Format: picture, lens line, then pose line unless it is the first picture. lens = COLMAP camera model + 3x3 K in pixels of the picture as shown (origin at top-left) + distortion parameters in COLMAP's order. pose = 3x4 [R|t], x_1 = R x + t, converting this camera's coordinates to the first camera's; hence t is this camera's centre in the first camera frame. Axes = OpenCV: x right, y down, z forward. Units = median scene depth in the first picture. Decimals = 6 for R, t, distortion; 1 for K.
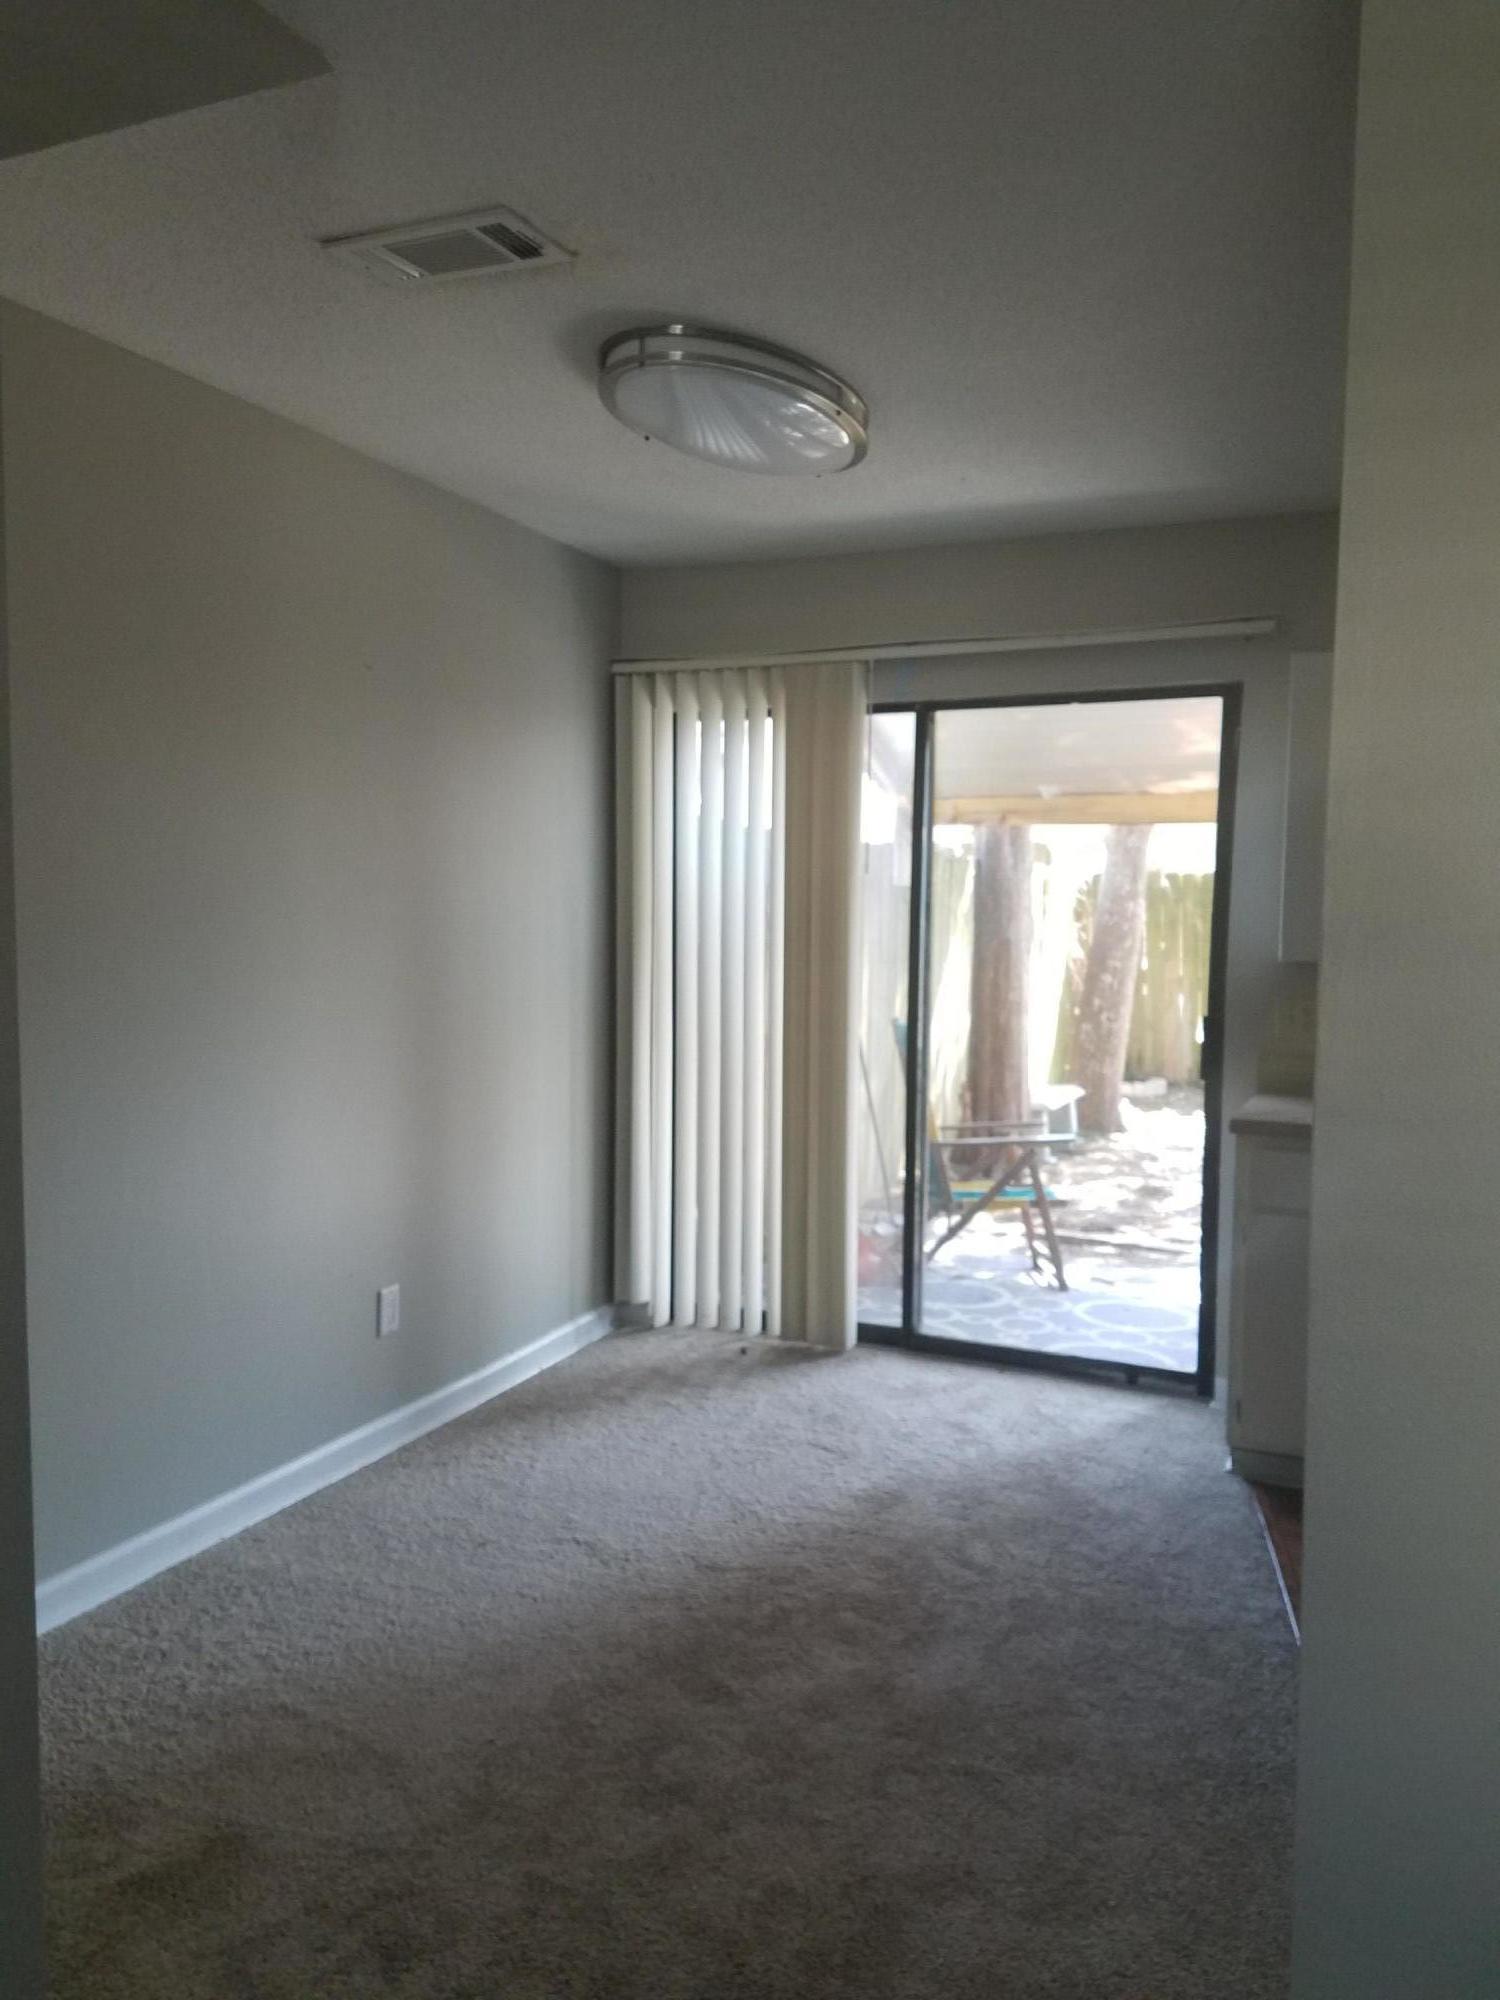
lens RADIAL K [[1475.4, 0, 750.0], [0, 1475.4, 1000.0], [0, 0, 1]] dist [0.246070, -0.429579]
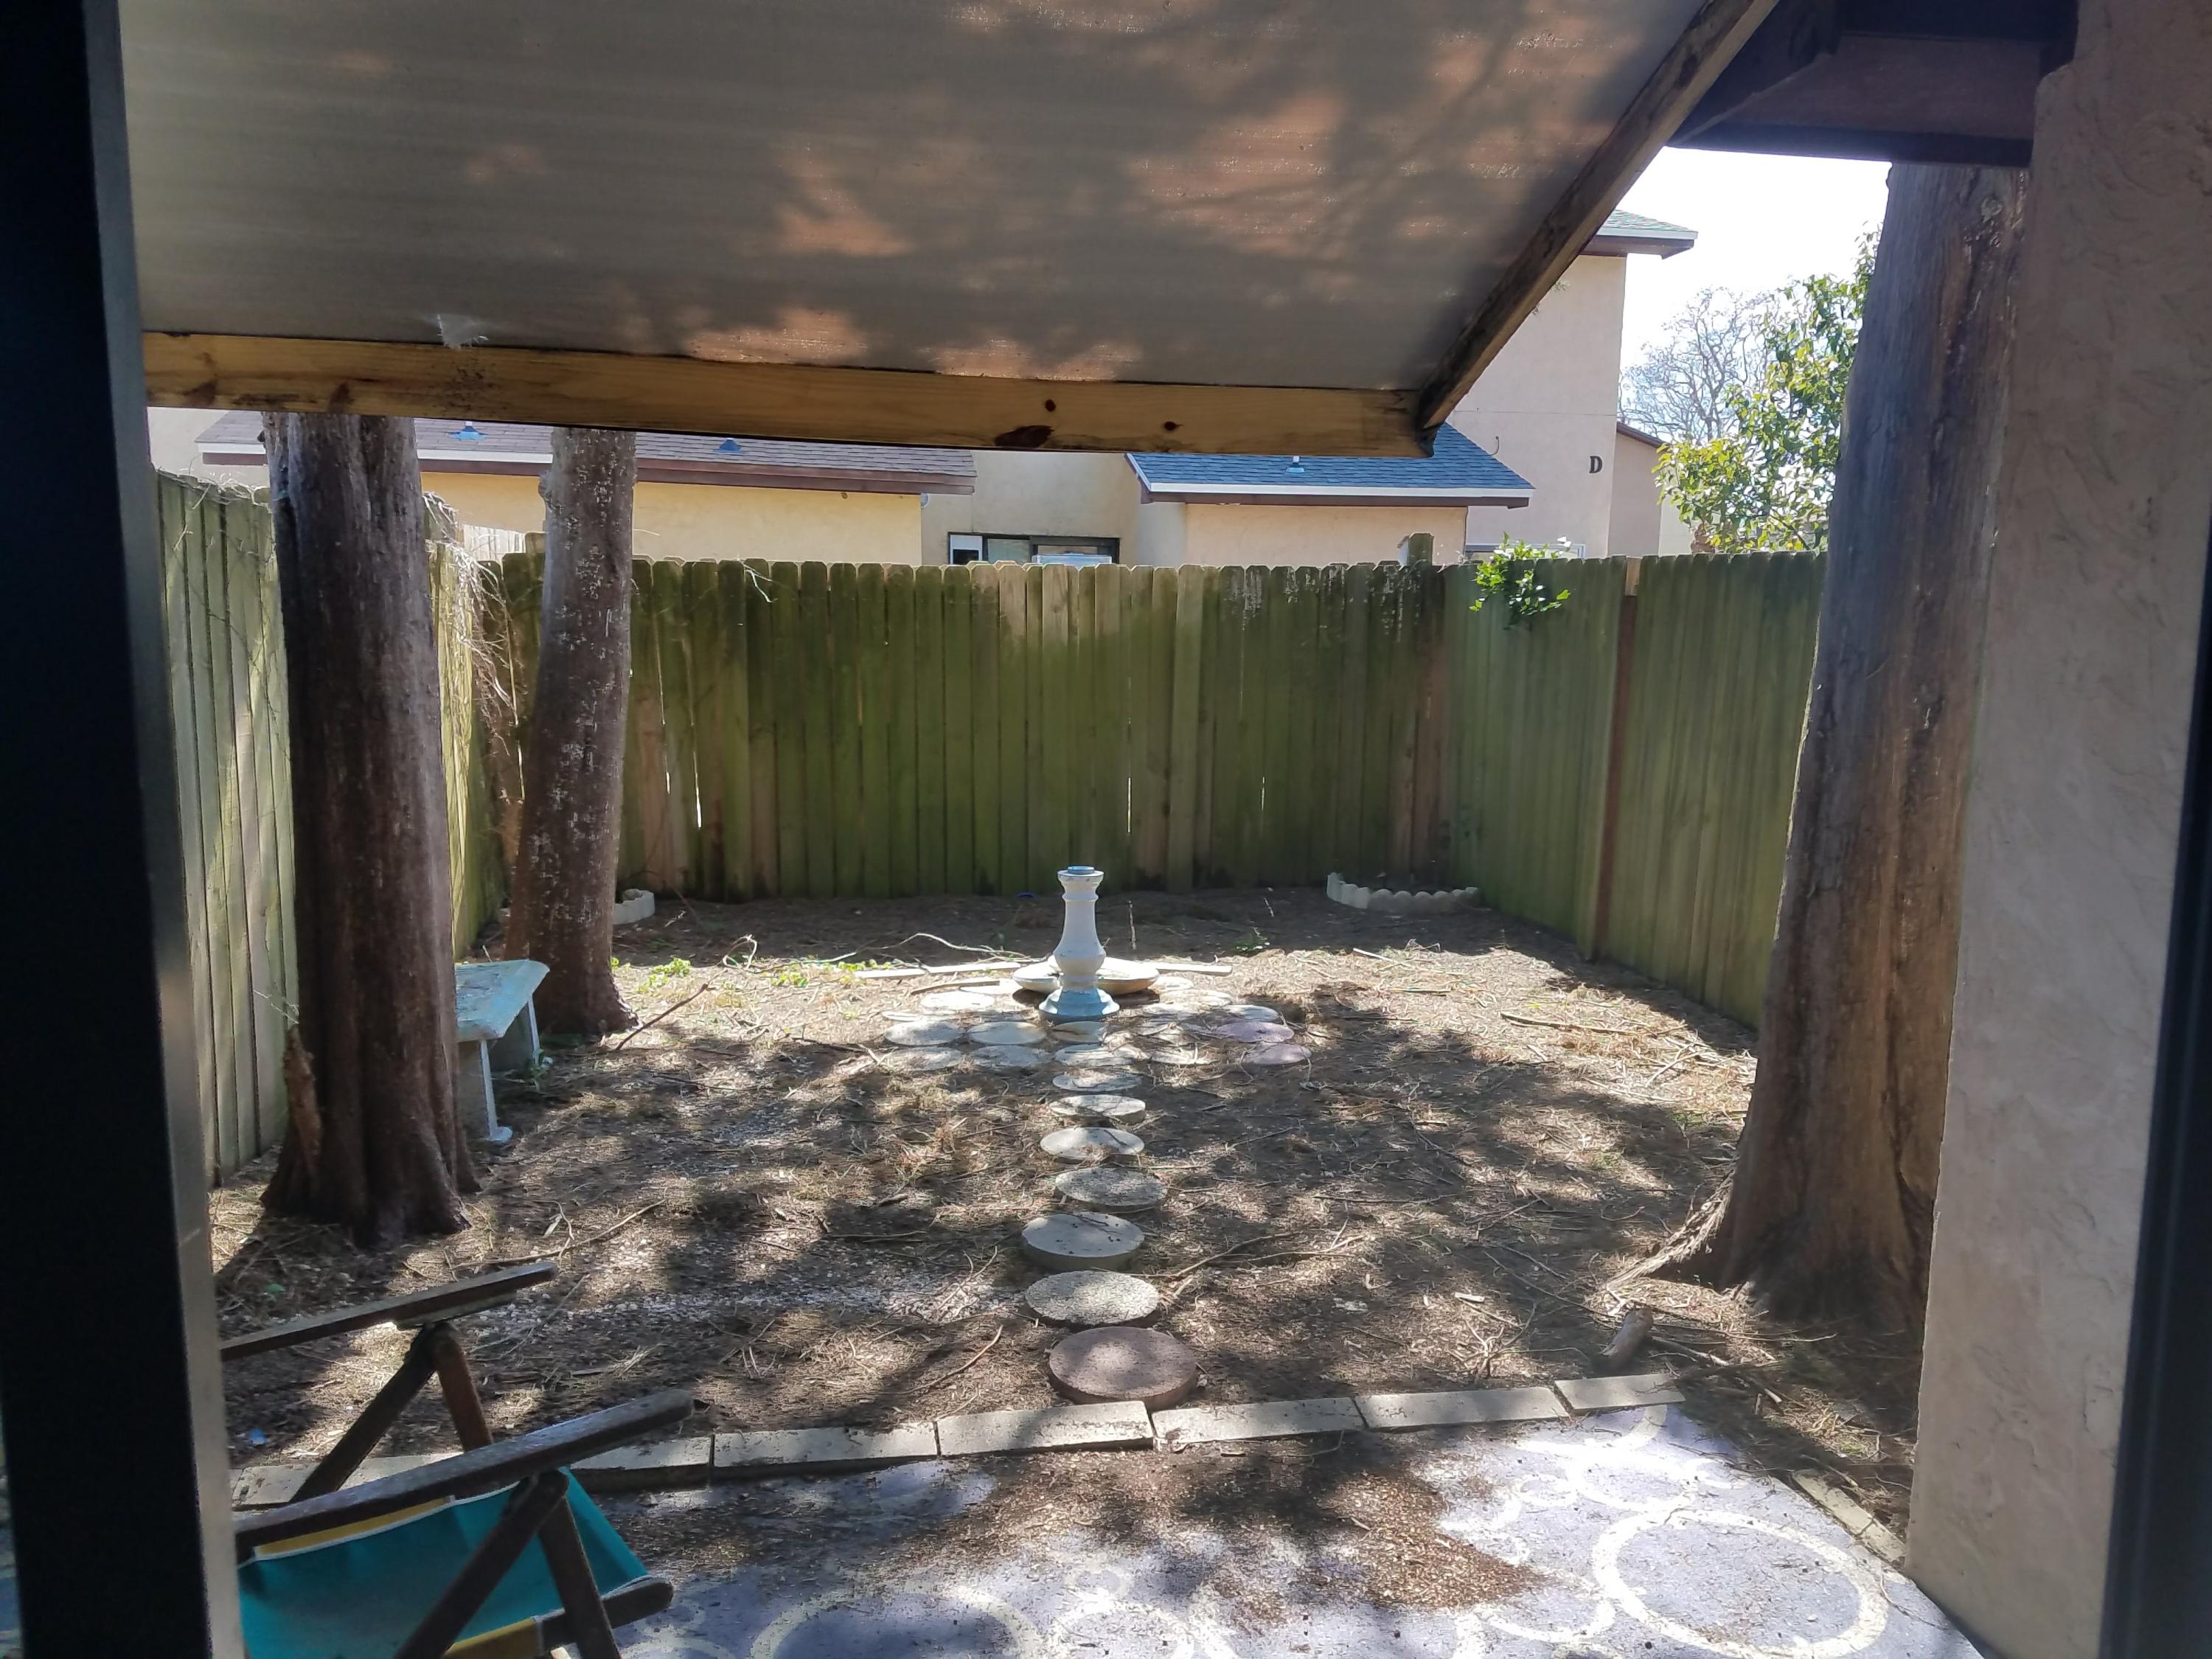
lens RADIAL K [[1631.8, 0, 1119.7], [0, 1631.8, 820.1], [0, 0, 1]] dist [0.246070, -0.429579]
pose [[0.823198, -0.080719, 0.561987, 0.080663], [0.046455, 0.996099, 0.075024, -0.034206], [-0.565851, -0.035653, 0.823737, 0.521645]]
